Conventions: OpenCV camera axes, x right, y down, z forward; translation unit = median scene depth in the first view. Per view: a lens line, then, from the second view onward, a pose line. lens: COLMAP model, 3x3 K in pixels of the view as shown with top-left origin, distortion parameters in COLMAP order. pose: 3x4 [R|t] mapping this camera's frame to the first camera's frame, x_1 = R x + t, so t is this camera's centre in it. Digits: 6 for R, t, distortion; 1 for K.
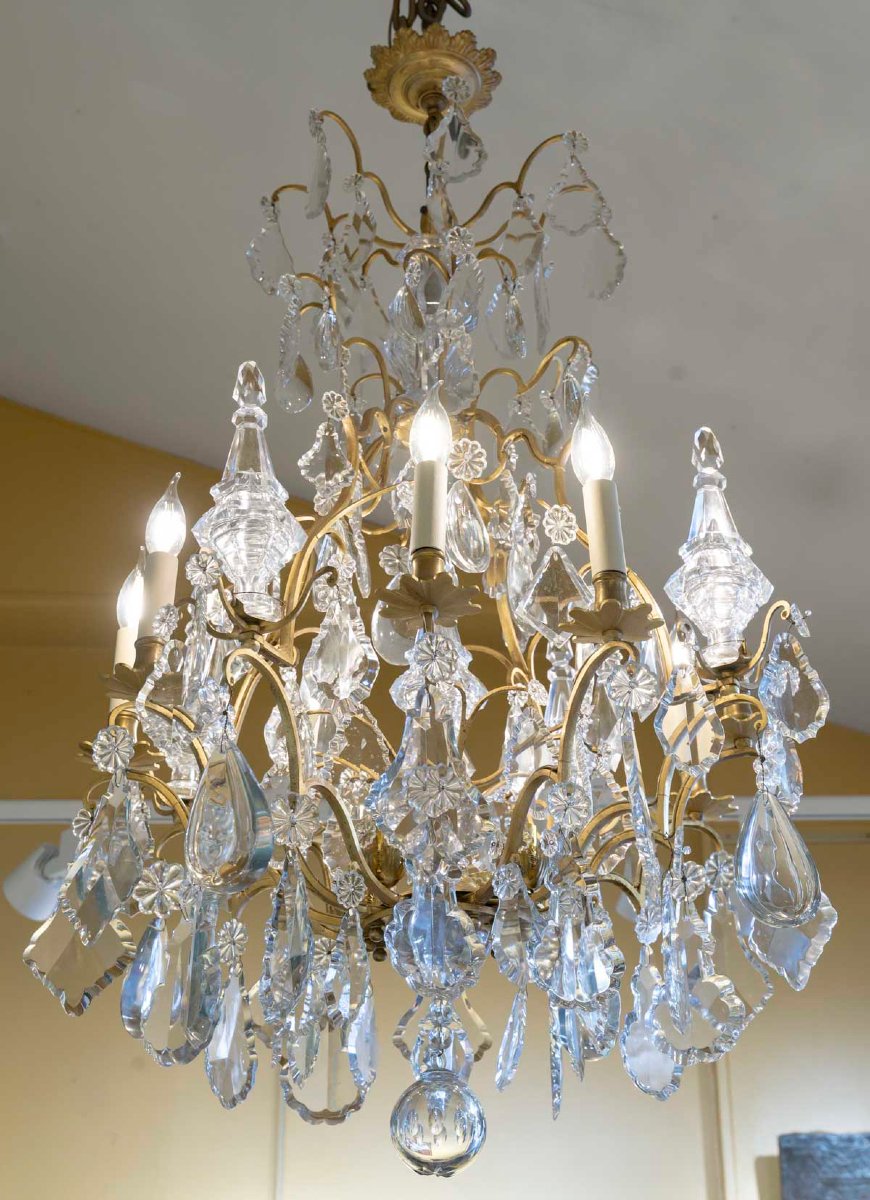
lens RADIAL K [[1763.6, 0, 434.8], [0, 1763.6, 630.8], [0, 0, 1]] dist [-0.001394, 0.093802]
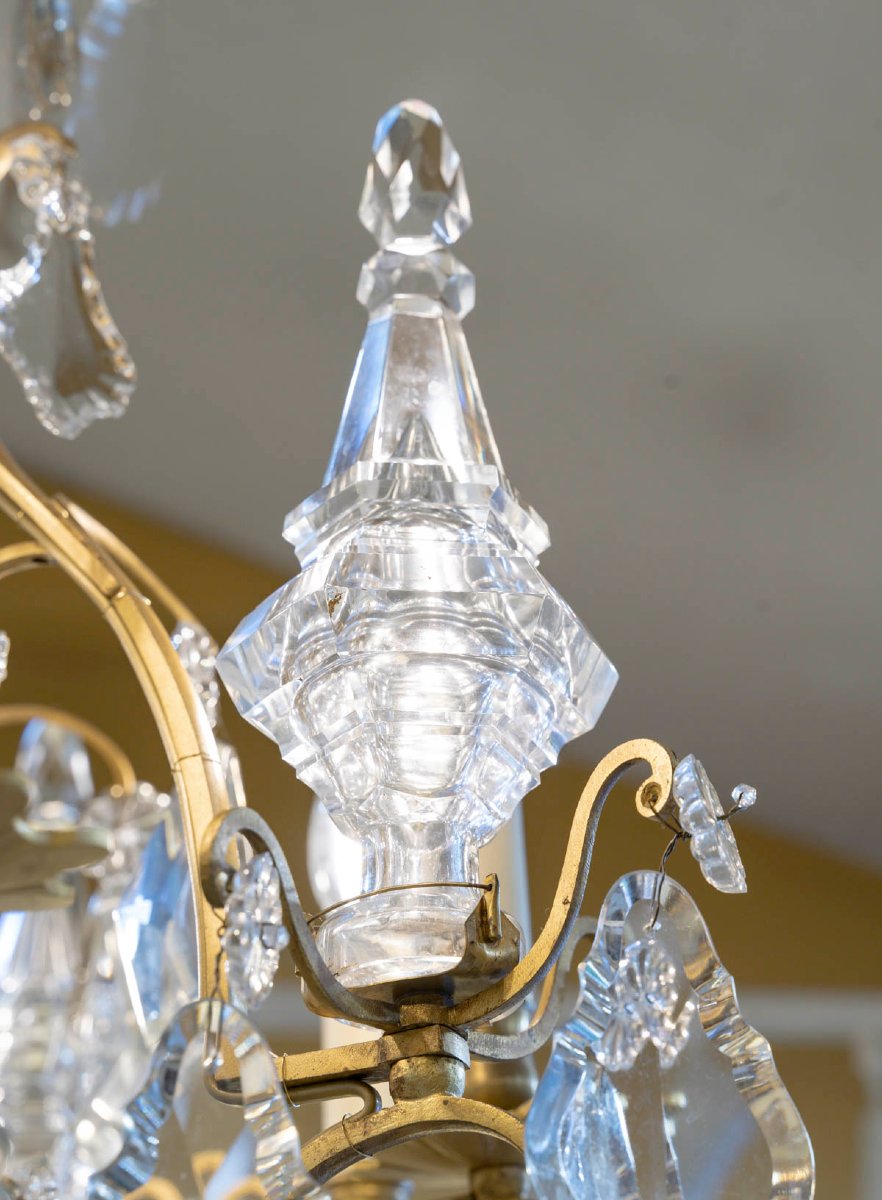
lens RADIAL K [[2353.8, 0, 441.0], [0, 2353.8, 600.0], [0, 0, 1]] dist [-0.035205, -0.060162]
pose [[0.994248, 0.045711, 0.096861, 0.125488], [-0.045131, 0.998948, -0.008164, -0.031152], [-0.097133, 0.003745, 0.995264, 0.622598]]
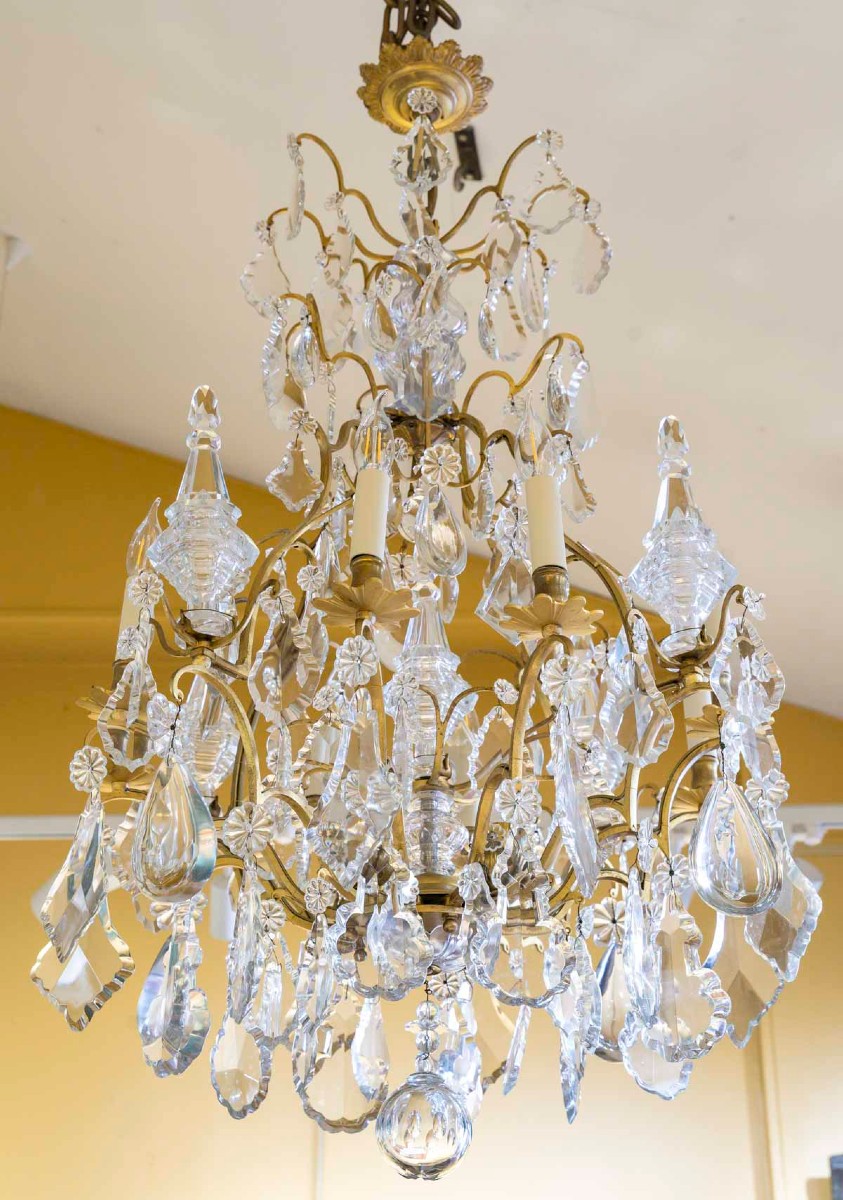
lens RADIAL K [[1807.3, 0, 421.5], [0, 1807.3, 600.0], [0, 0, 1]] dist [0.015279, -0.022128]
pose [[0.988697, -0.061533, -0.136721, 0.149396], [0.058070, 0.997886, -0.029178, 0.009762], [0.138228, 0.020909, 0.990180, -0.022145]]
